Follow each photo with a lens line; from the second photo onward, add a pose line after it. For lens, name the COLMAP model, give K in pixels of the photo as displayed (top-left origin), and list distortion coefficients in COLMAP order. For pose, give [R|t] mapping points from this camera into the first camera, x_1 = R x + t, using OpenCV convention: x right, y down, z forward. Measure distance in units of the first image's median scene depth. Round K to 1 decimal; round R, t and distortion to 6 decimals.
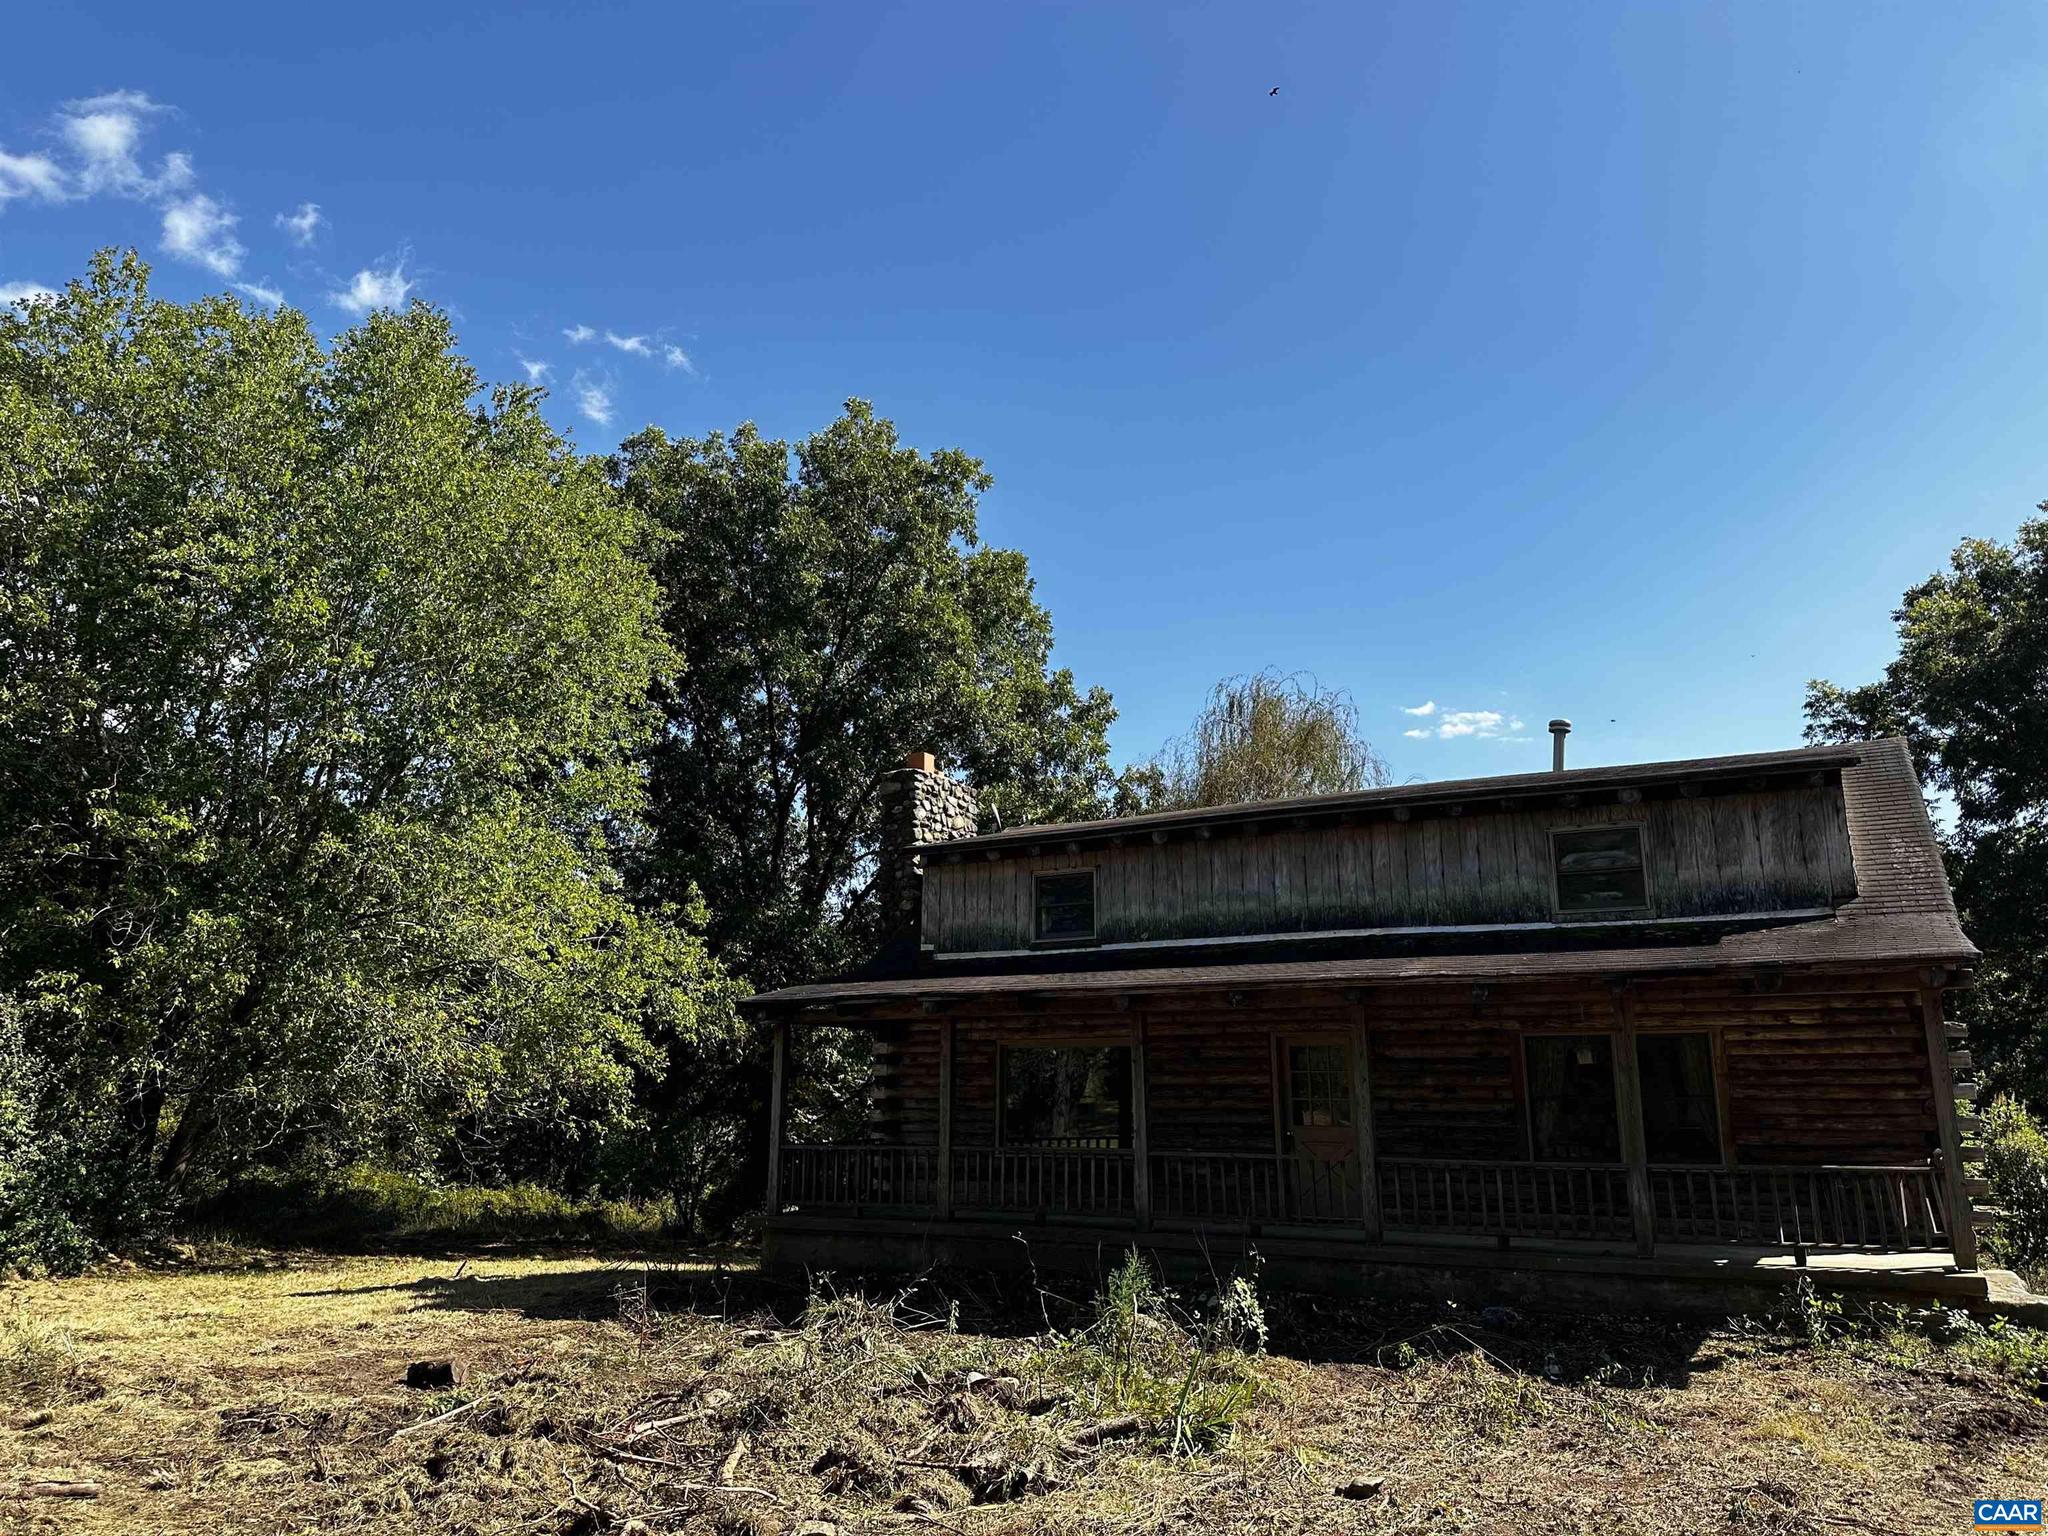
lens RADIAL K [[1430.5, 0, 1024.3], [0, 1430.5, 767.1], [0, 0, 1]] dist [0.041133, 0.000486]
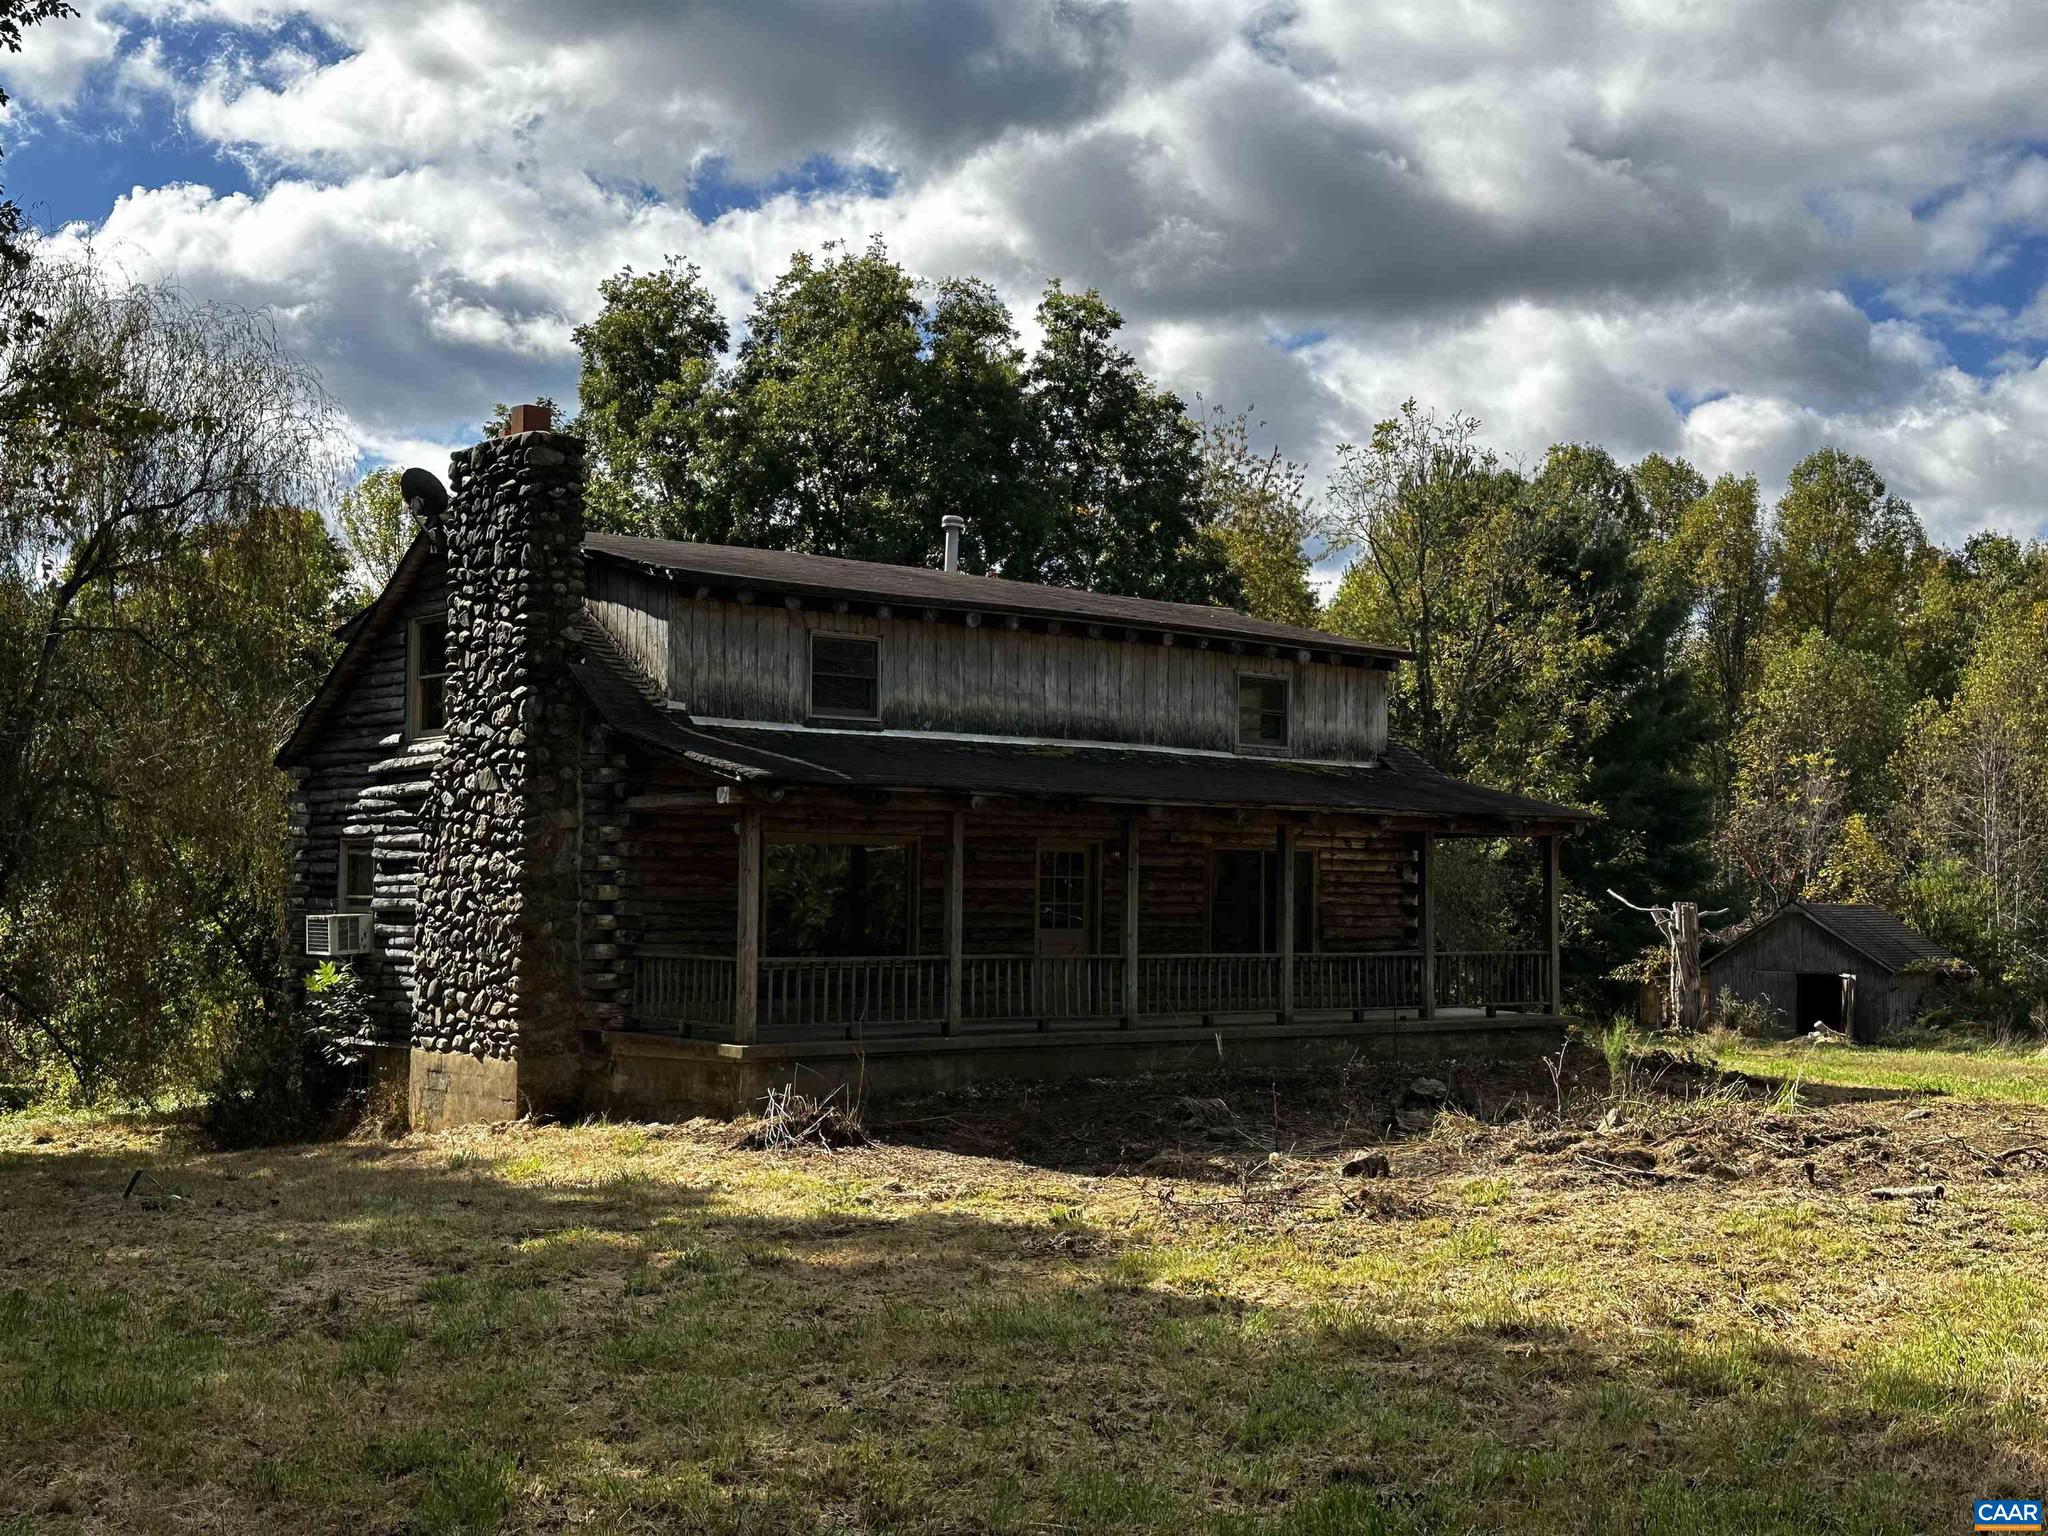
lens RADIAL K [[2387.9, 0, 1024.3], [0, 2387.9, 767.7], [0, 0, 1]] dist [0.008617, 0.000000]
pose [[0.352720, 0.061394, 0.933713, -1.313348], [-0.208428, 0.977931, 0.014434, 0.113538], [-0.912221, -0.199703, 0.357732, 0.424906]]
